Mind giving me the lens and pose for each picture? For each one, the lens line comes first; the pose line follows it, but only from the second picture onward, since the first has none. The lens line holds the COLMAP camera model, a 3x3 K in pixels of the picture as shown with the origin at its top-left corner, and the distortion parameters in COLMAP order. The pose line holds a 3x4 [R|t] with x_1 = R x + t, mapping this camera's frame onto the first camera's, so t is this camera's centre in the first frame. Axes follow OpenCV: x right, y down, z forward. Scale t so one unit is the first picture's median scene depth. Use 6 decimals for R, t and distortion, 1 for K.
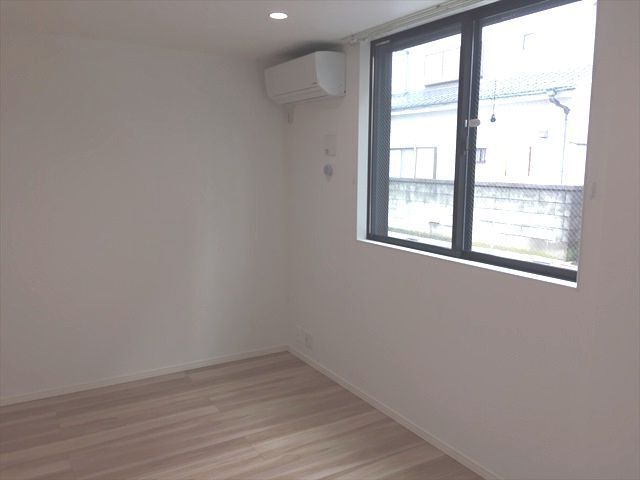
lens RADIAL K [[541.2, 0, 321.5], [0, 541.2, 234.6], [0, 0, 1]] dist [0.045170, -0.038808]
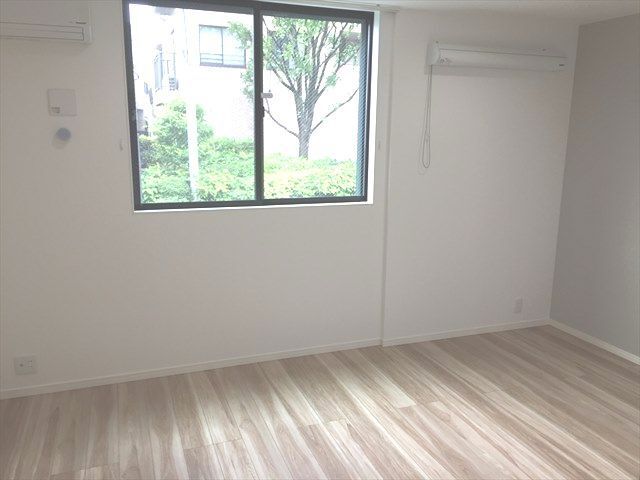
lens RADIAL K [[541.2, 0, 317.9], [0, 541.2, 245.1], [0, 0, 1]] dist [0.045170, -0.038808]
pose [[0.188640, -0.208205, 0.959722, -0.824544], [0.124372, 0.974463, 0.186957, -0.074157], [-0.974139, 0.084095, 0.209717, 0.563373]]
